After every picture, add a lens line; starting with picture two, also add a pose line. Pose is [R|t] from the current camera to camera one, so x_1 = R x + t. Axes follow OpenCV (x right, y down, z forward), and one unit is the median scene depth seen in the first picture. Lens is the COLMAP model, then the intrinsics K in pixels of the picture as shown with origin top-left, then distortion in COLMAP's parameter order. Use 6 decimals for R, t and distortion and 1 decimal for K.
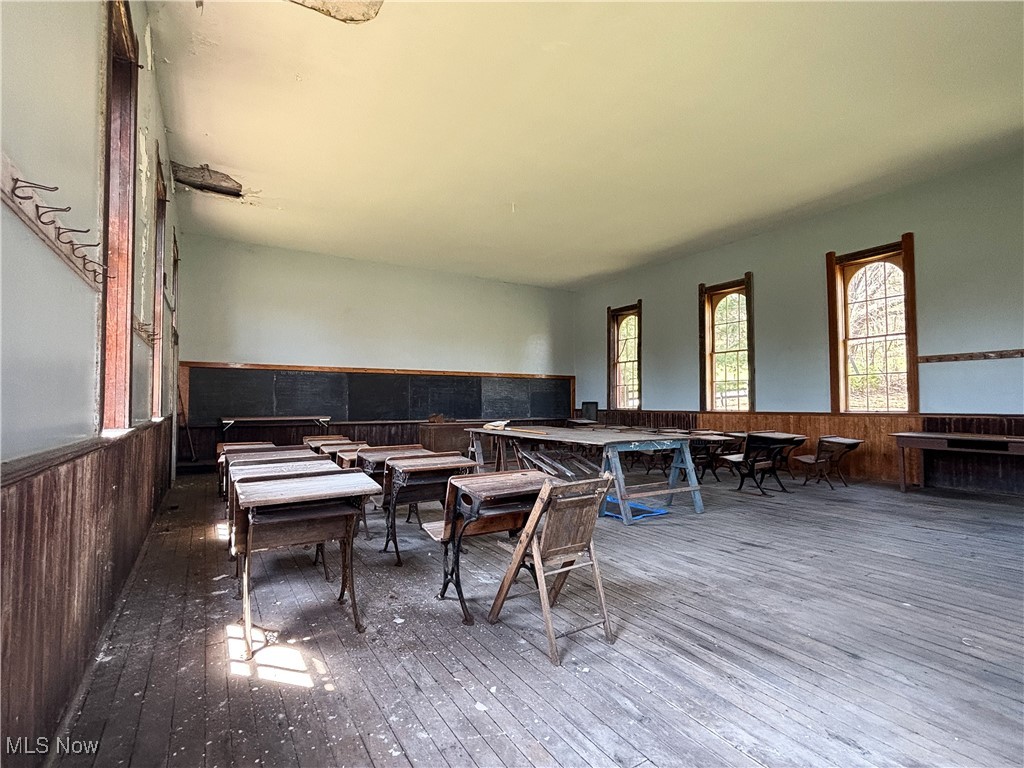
lens RADIAL K [[491.9, 0, 493.7], [0, 491.9, 384.1], [0, 0, 1]] dist [-0.002002, -0.000717]
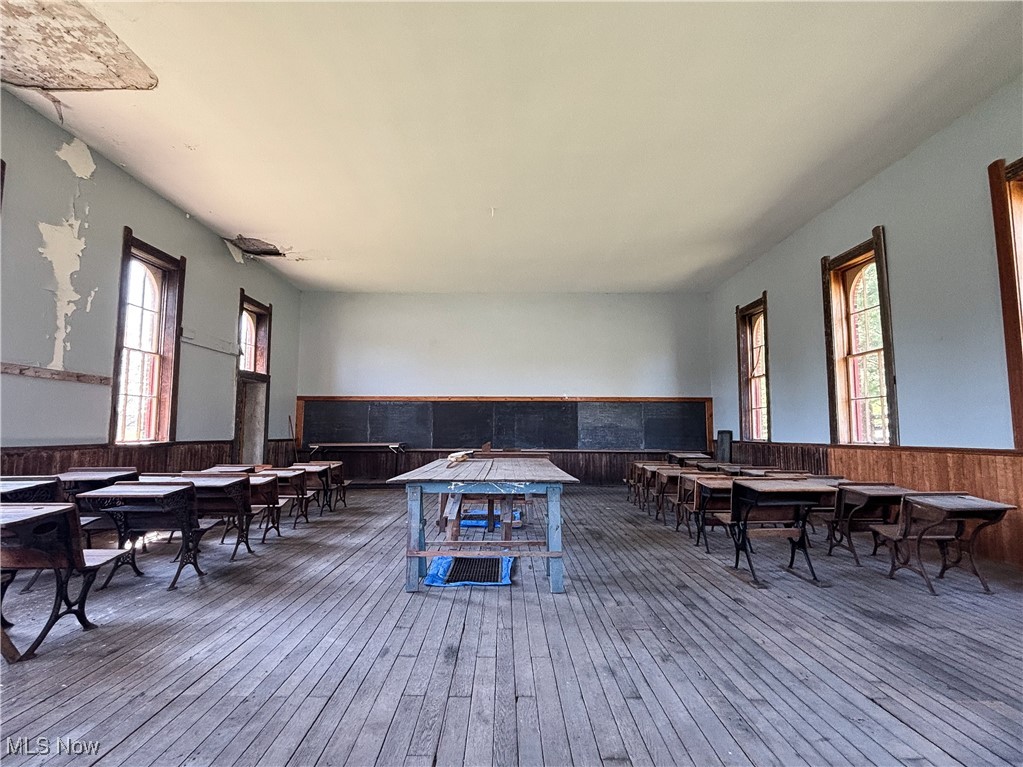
lens RADIAL K [[491.4, 0, 502.5], [0, 491.4, 387.7], [0, 0, 1]] dist [-0.002002, -0.000717]
pose [[0.859486, -0.042223, -0.509412, 0.380784], [0.016150, 0.998328, -0.055498, 0.008289], [0.510904, 0.039473, 0.858731, 0.195110]]
